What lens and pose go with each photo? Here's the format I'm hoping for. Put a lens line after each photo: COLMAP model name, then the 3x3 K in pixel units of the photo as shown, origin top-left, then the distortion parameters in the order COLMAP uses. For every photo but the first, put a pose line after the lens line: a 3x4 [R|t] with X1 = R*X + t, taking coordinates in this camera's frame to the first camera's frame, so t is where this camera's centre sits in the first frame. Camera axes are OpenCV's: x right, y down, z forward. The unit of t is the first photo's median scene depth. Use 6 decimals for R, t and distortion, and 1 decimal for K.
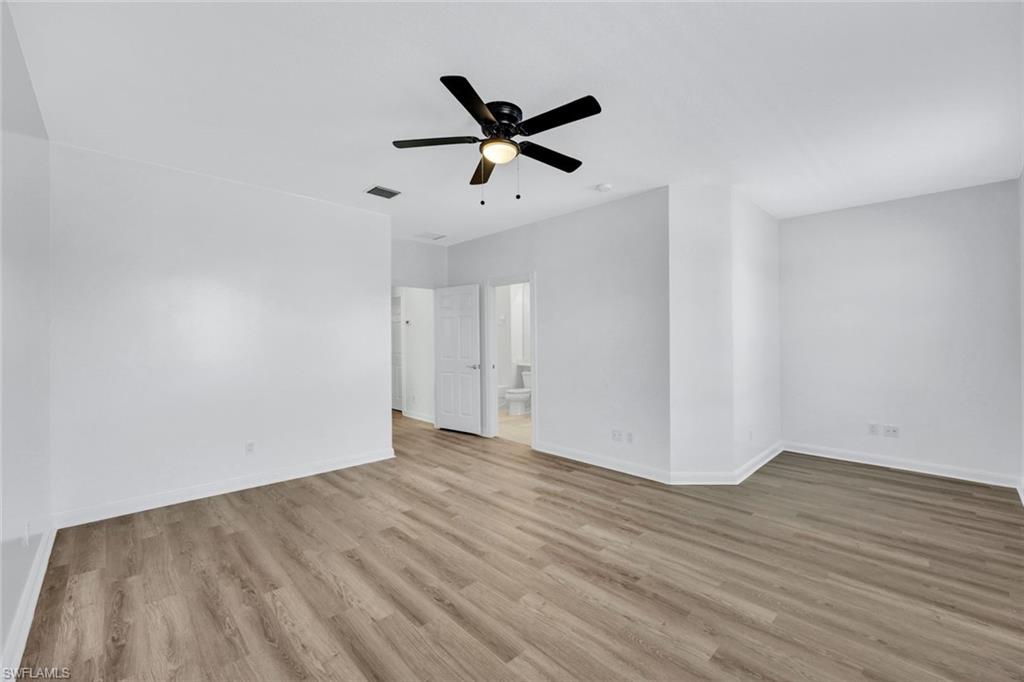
lens RADIAL K [[412.7, 0, 509.3], [0, 412.7, 333.7], [0, 0, 1]] dist [-0.000637, -0.000128]
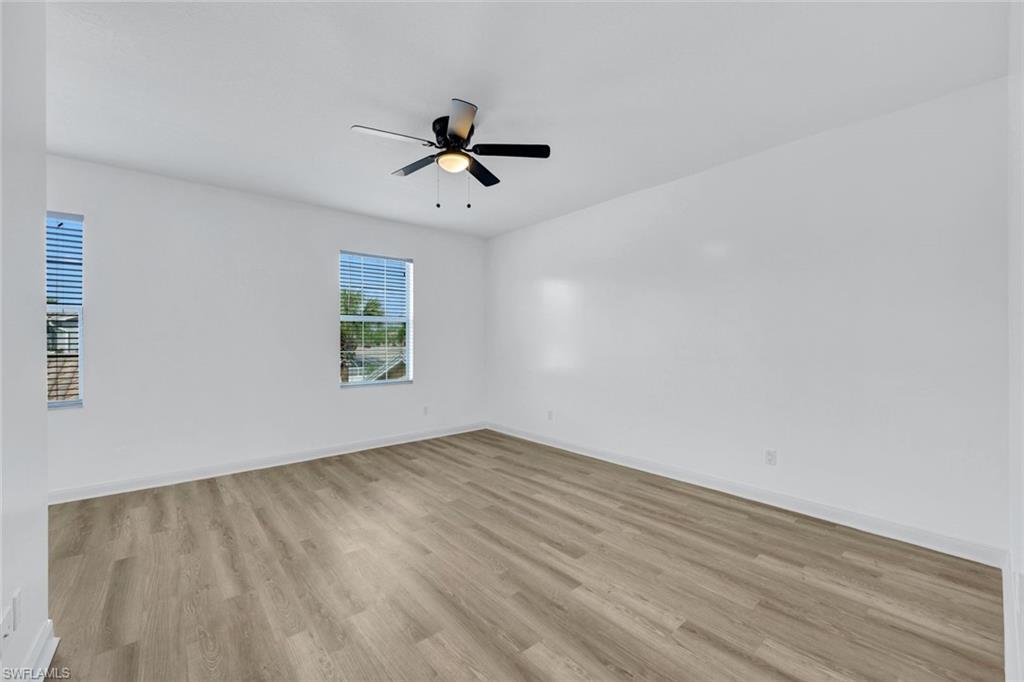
lens RADIAL K [[412.7, 0, 509.3], [0, 412.7, 333.7], [0, 0, 1]] dist [-0.000637, -0.000128]
pose [[-0.998230, 0.007517, 0.058989, -0.221995], [0.005873, 0.999591, -0.027992, 0.044080], [-0.059175, -0.027596, -0.997866, 2.045122]]
